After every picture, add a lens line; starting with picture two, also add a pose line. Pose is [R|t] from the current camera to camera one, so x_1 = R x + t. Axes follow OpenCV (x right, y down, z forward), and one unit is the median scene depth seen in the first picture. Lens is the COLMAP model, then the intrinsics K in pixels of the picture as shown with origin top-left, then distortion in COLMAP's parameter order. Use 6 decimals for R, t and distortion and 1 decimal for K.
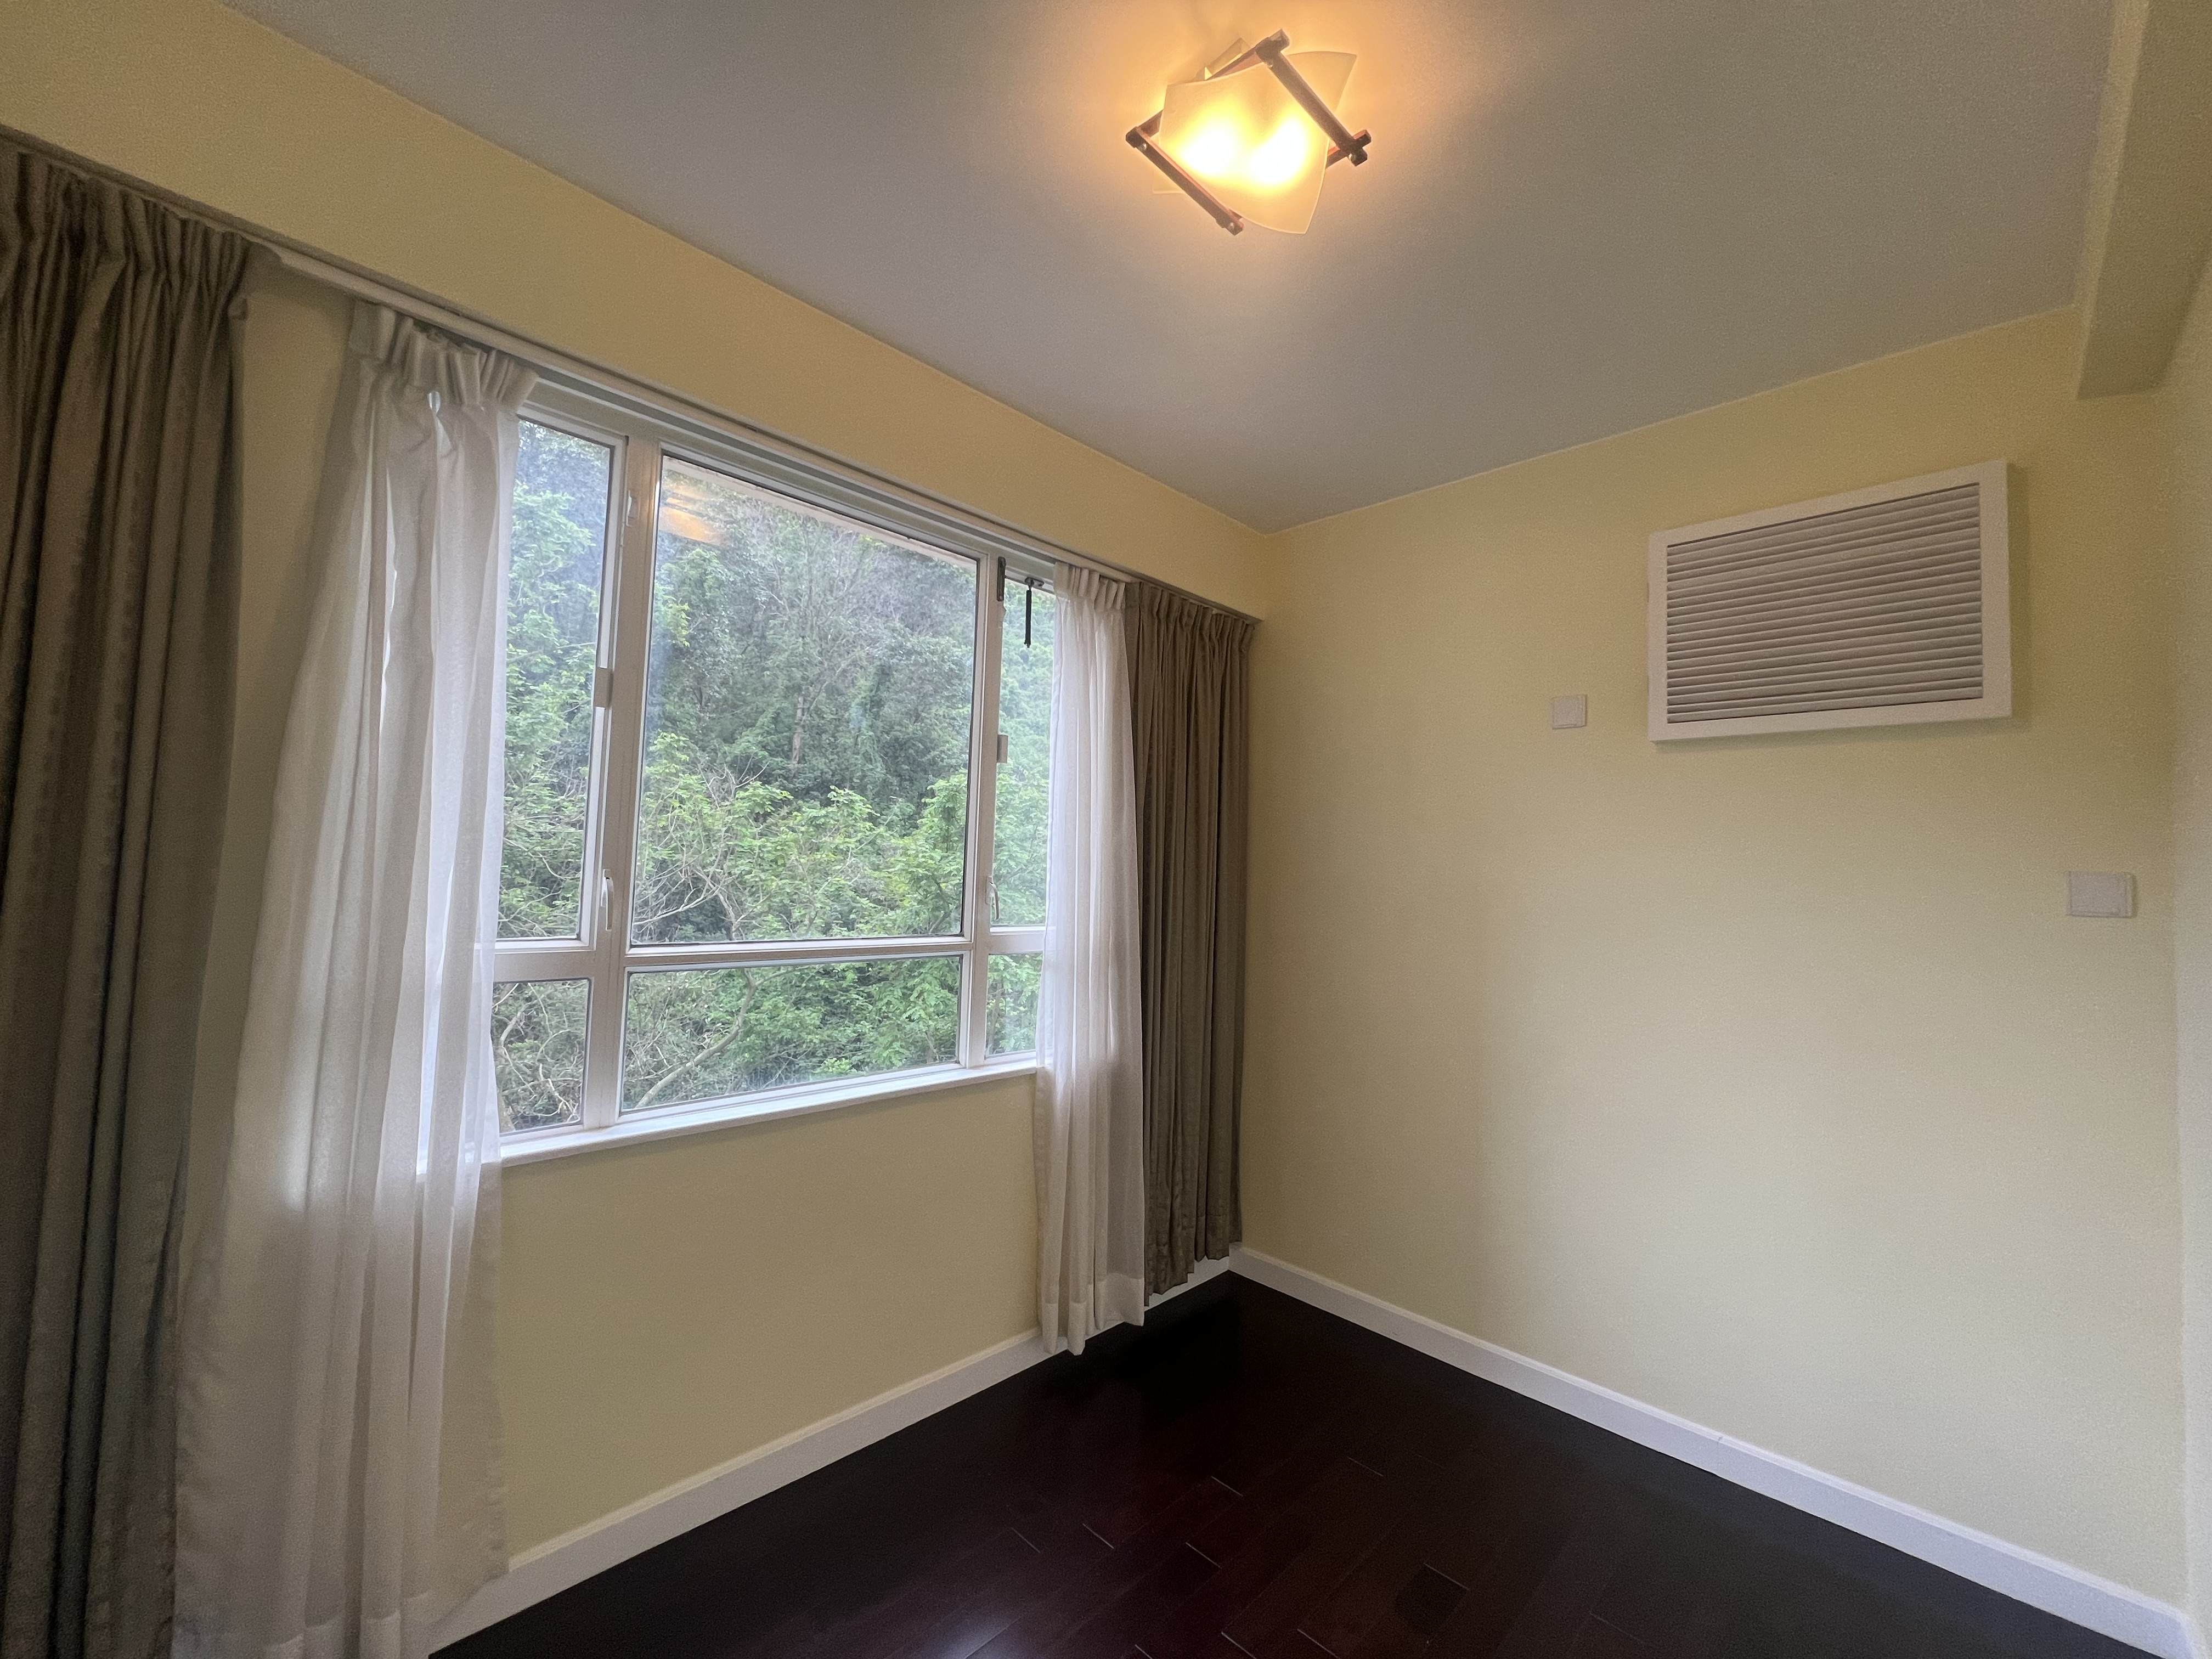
lens RADIAL K [[891.5, 0, 1100.1], [0, 891.5, 821.9], [0, 0, 1]] dist [0.001016, 0.000467]
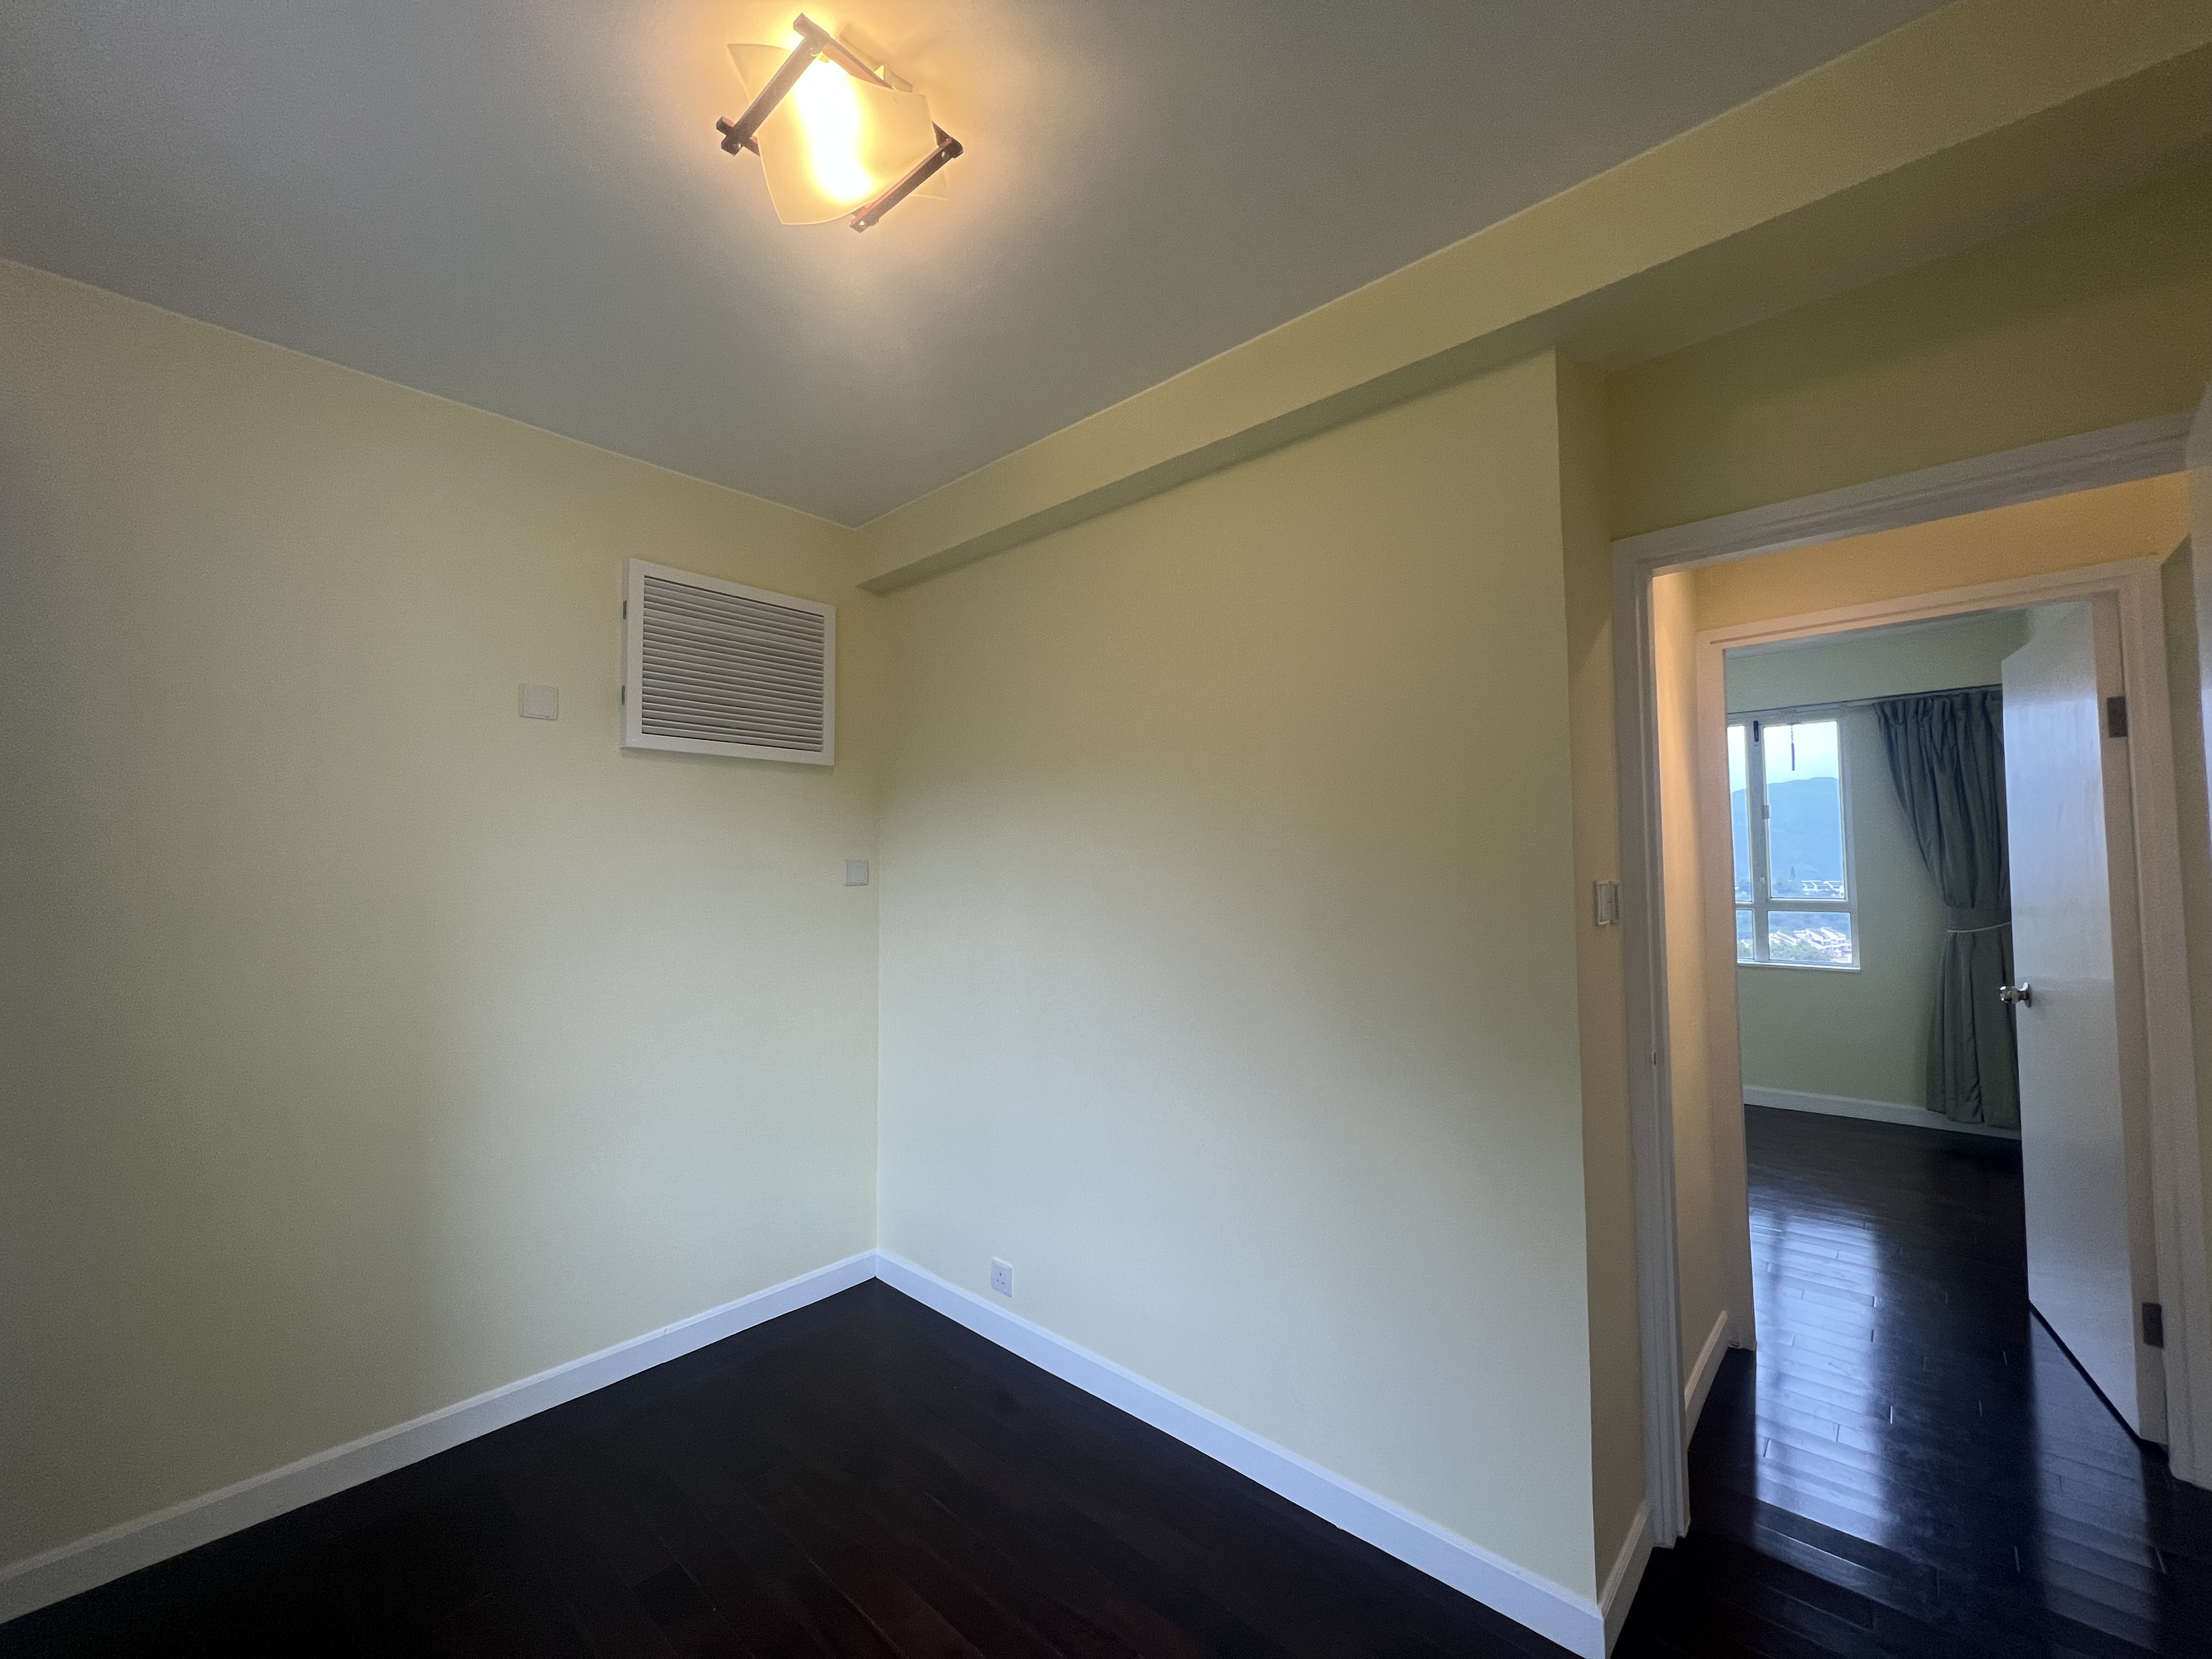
lens RADIAL K [[891.5, 0, 1093.1], [0, 891.5, 815.6], [0, 0, 1]] dist [0.001016, 0.000467]
pose [[-0.030861, 0.022142, 0.999278, -0.560727], [-0.054393, 0.998236, -0.023799, -0.011775], [-0.998043, -0.055088, -0.029603, 0.503458]]
